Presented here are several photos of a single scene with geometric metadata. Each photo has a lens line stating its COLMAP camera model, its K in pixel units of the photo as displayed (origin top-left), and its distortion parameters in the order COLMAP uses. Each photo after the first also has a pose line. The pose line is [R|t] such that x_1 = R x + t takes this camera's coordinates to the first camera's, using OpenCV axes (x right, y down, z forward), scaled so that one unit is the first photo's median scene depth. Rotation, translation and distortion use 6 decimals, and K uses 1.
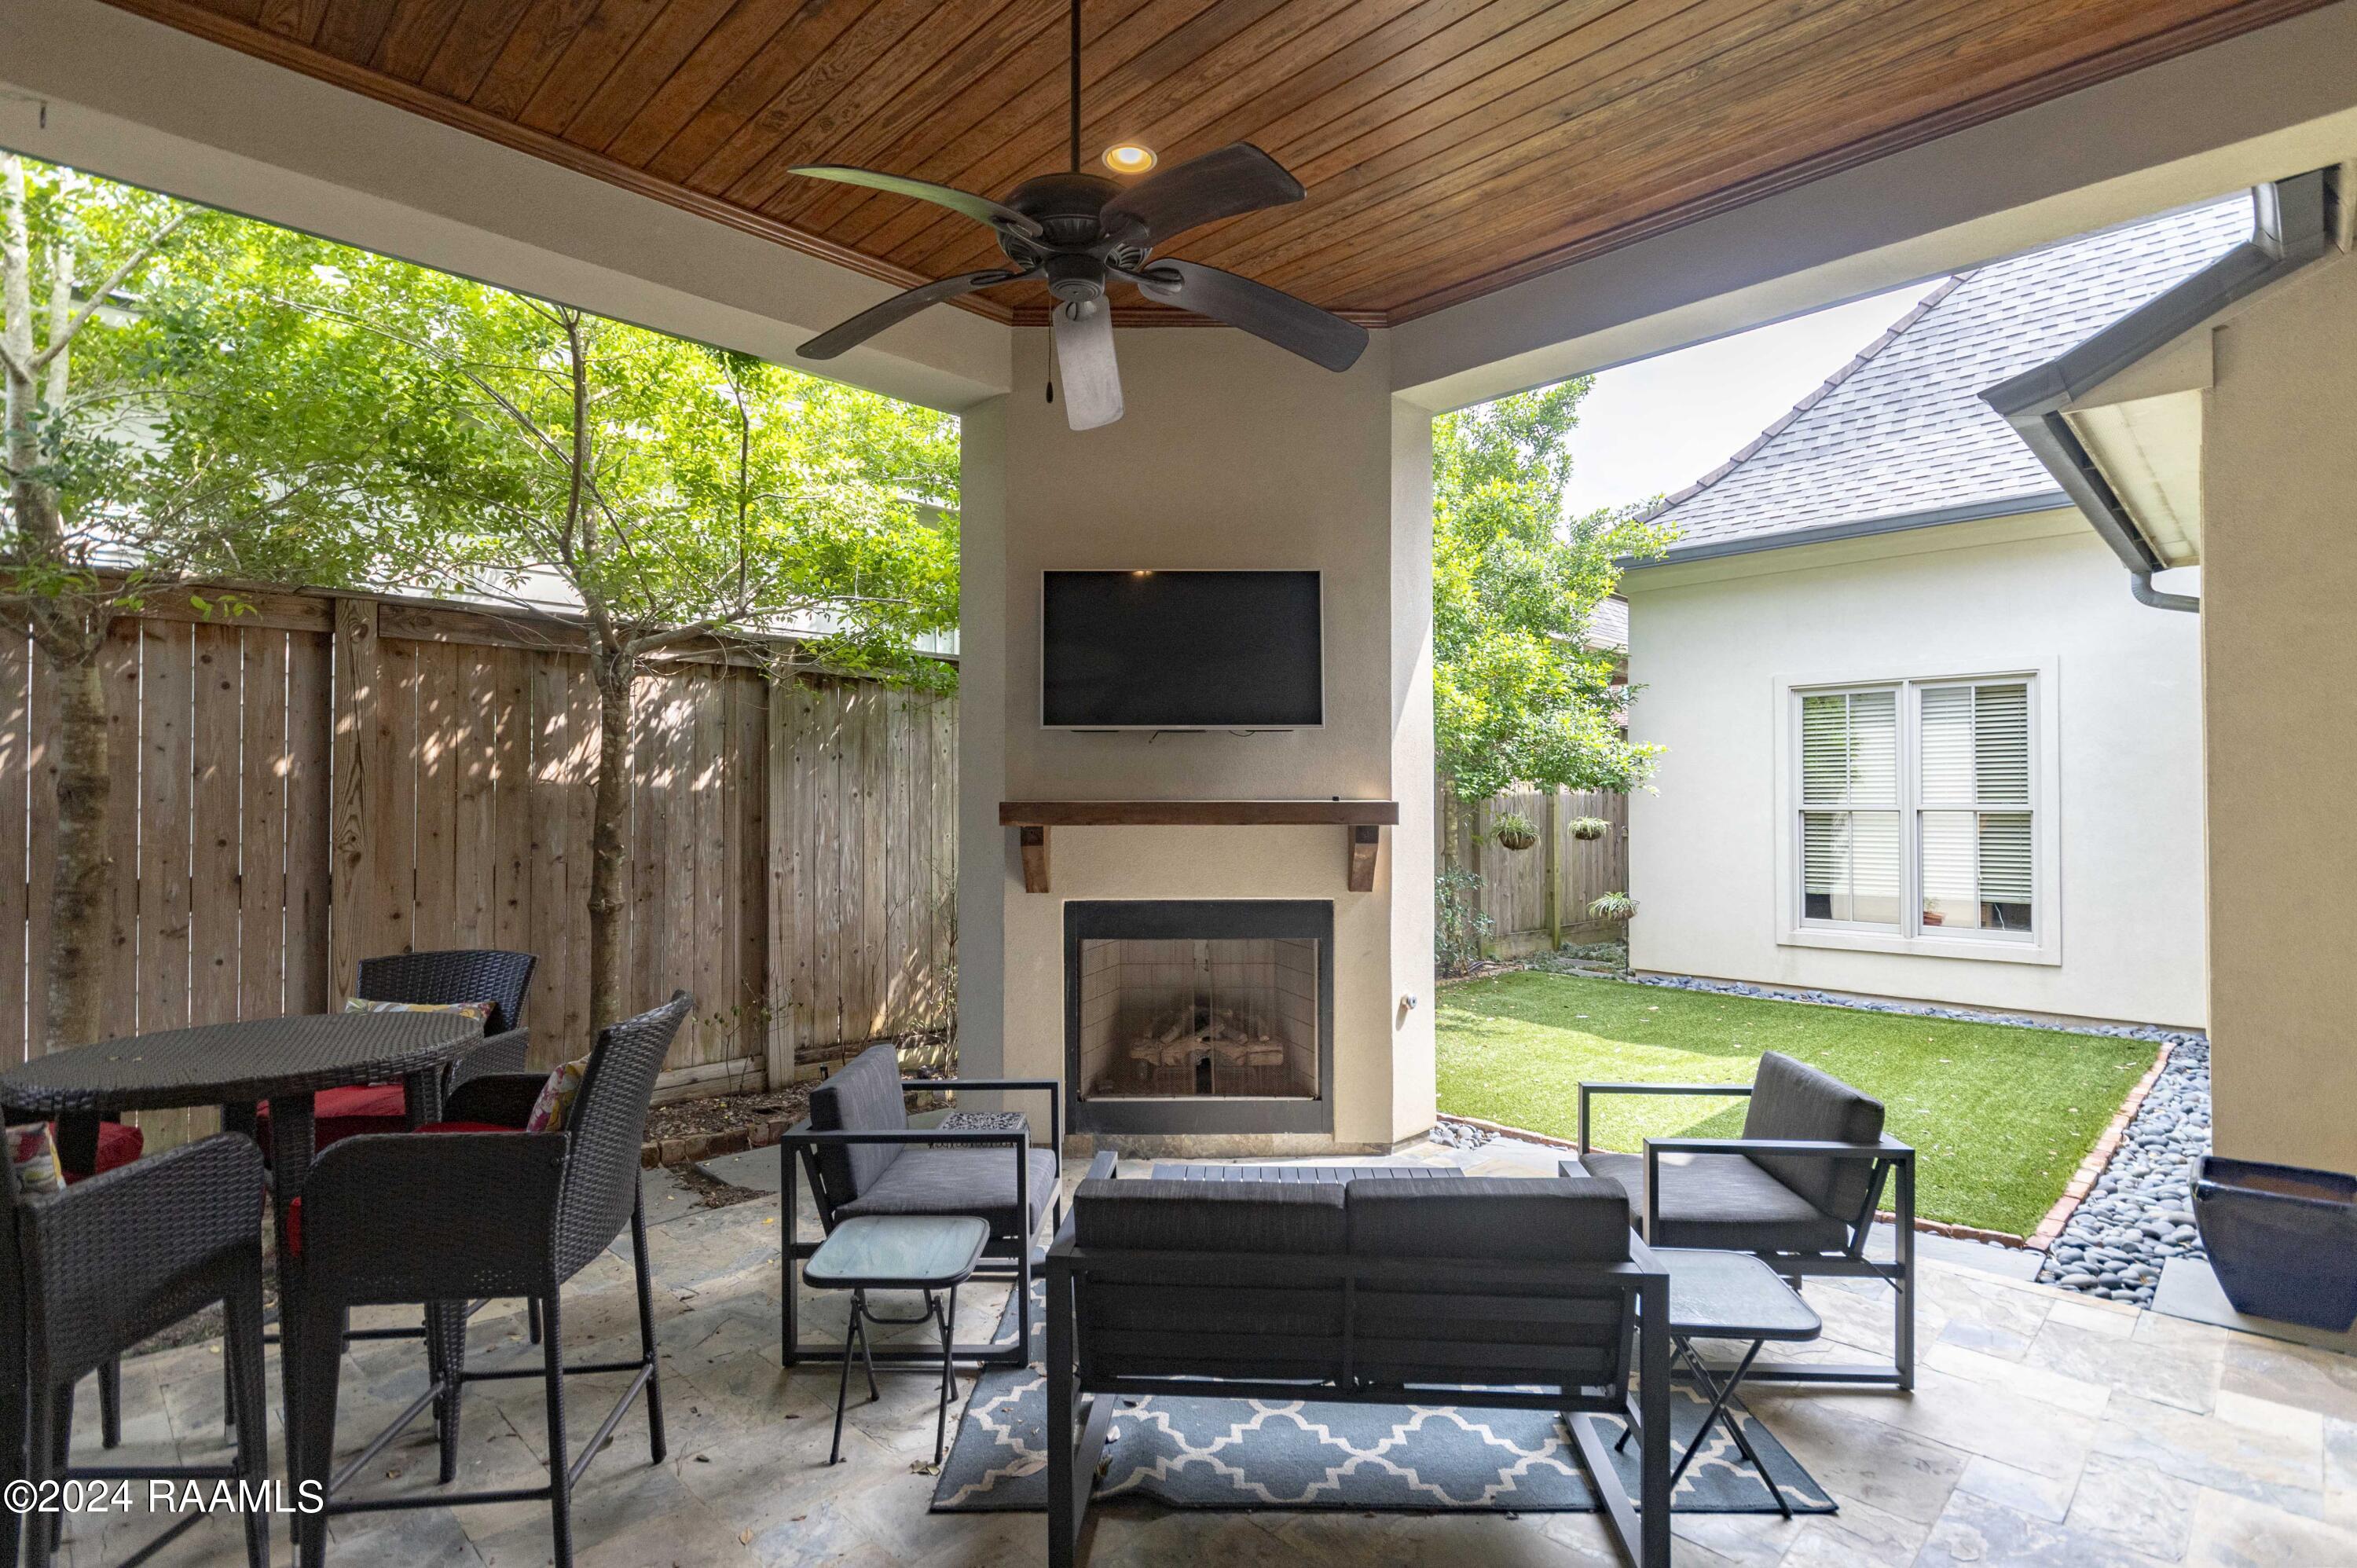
lens RADIAL K [[1168.8, 0, 1178.5], [0, 1168.8, 784.0], [0, 0, 1]] dist [-0.001792, -0.015770]
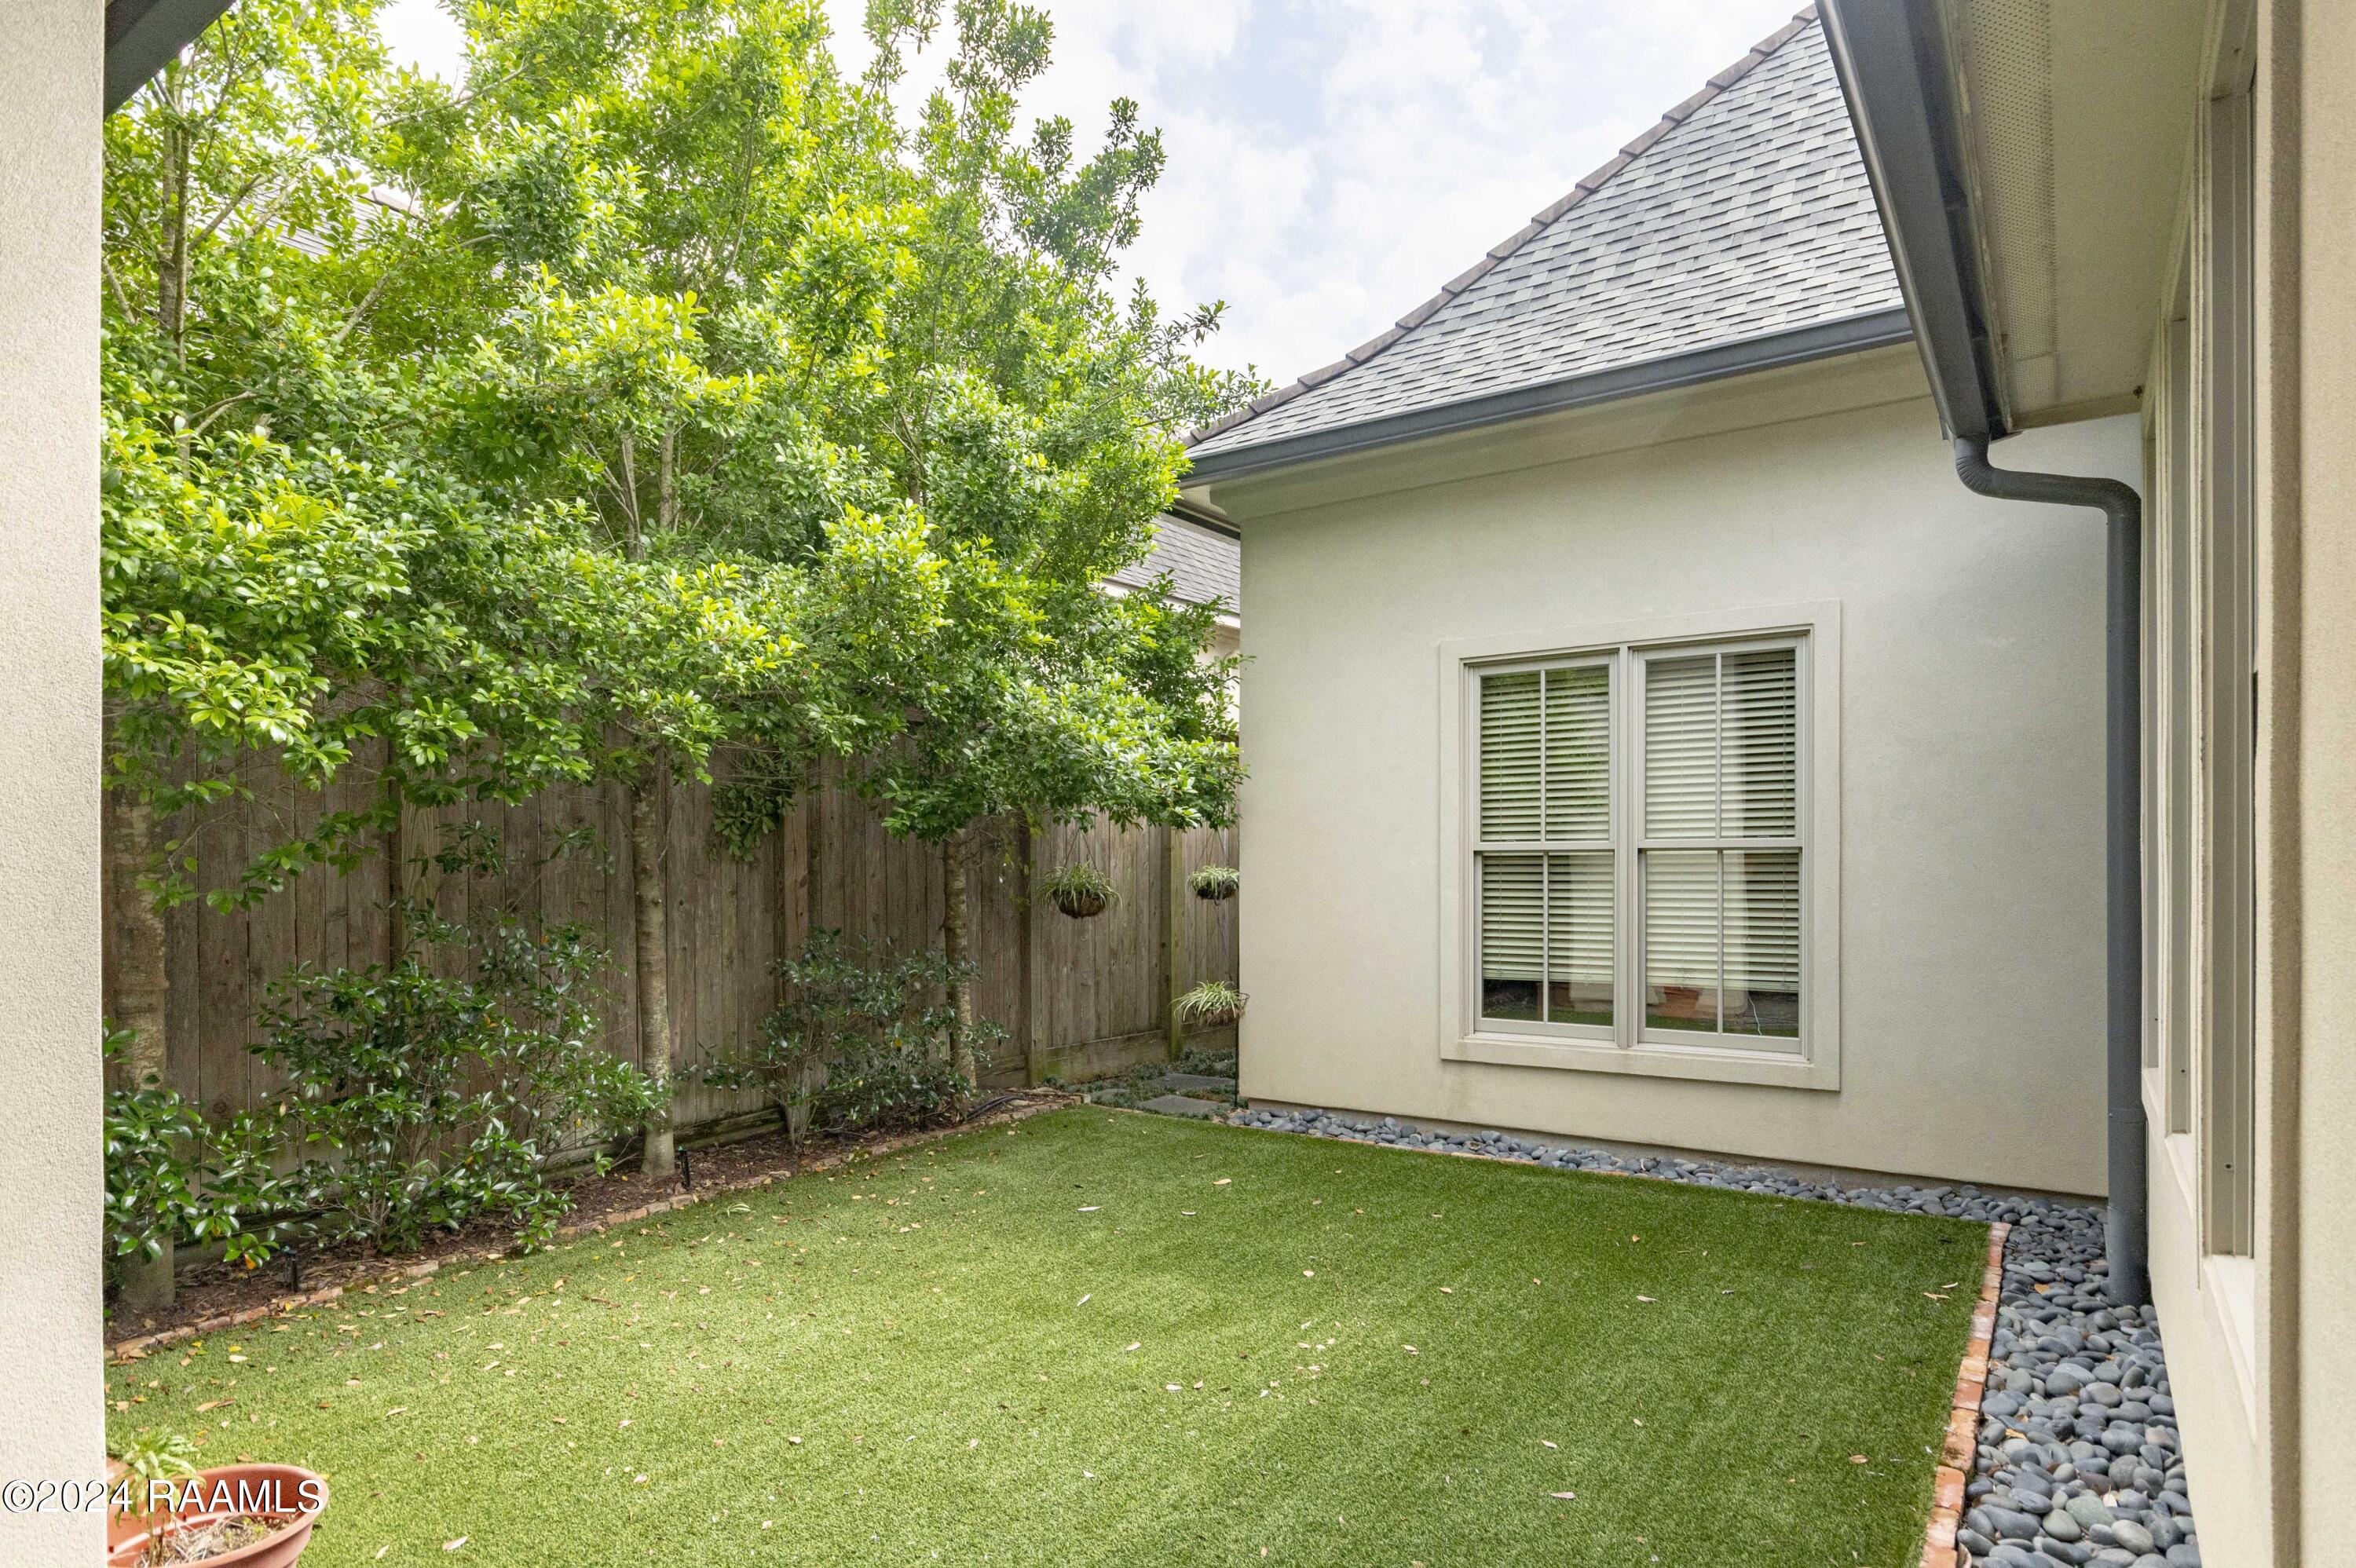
lens RADIAL K [[1278.8, 0, 1171.4], [0, 1278.8, 878.9], [0, 0, 1]] dist [-0.015151, 0.000722]
pose [[0.986236, -0.012682, 0.164858, 0.229165], [0.006865, 0.999335, 0.035808, 0.010413], [-0.165202, -0.034183, 0.985667, 0.302365]]
